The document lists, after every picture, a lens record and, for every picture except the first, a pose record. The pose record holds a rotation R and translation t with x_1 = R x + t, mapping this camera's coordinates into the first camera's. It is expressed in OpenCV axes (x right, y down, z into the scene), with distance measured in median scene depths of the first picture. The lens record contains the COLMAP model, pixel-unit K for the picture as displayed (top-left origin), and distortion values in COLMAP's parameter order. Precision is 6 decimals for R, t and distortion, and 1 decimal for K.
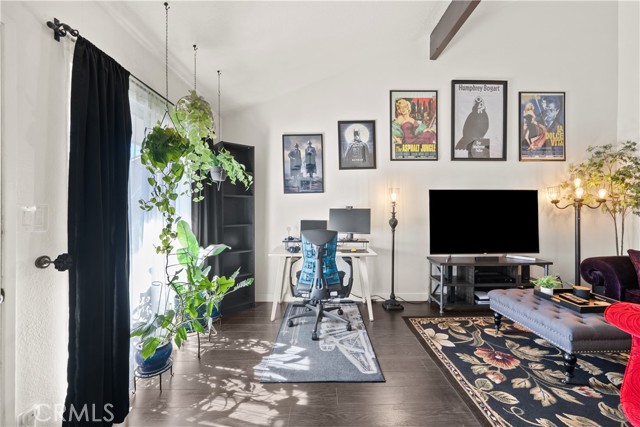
lens RADIAL K [[257.5, 0, 325.1], [0, 257.5, 211.7], [0, 0, 1]] dist [-0.003269, 0.001682]
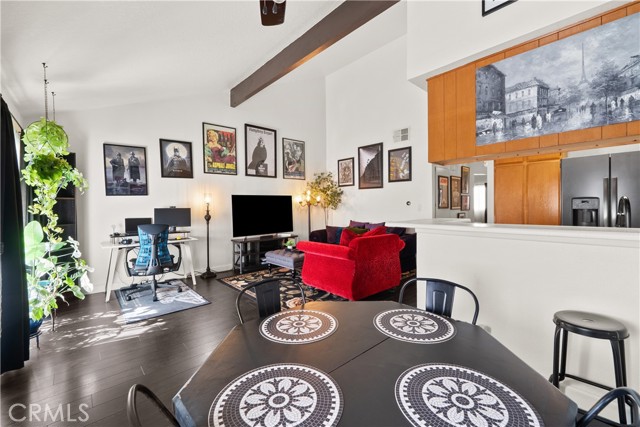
lens RADIAL K [[269.3, 0, 326.5], [0, 269.3, 209.6], [0, 0, 1]] dist [0.002277, -0.001287]
pose [[0.746435, -0.018775, 0.665193, -0.223876], [0.016009, 0.999819, 0.010255, -0.005726], [-0.665266, 0.002995, 0.746601, -0.525974]]
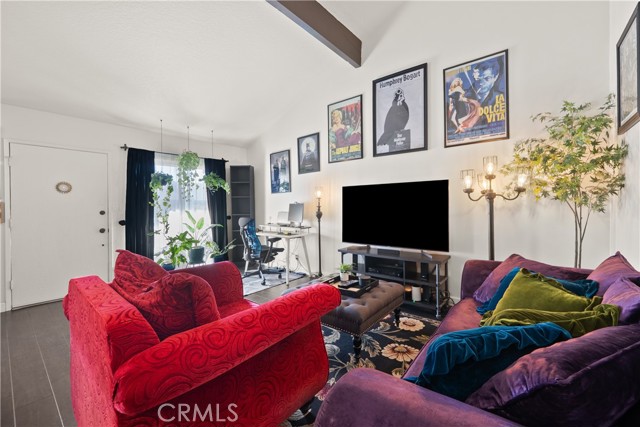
lens RADIAL K [[257.5, 0, 331.6], [0, 257.5, 208.8], [0, 0, 1]] dist [-0.003269, 0.001682]
pose [[0.778953, 0.001775, -0.627080, 1.025891], [0.005120, 0.999945, 0.009191, 0.003735], [0.627061, -0.010370, 0.778901, 0.063726]]
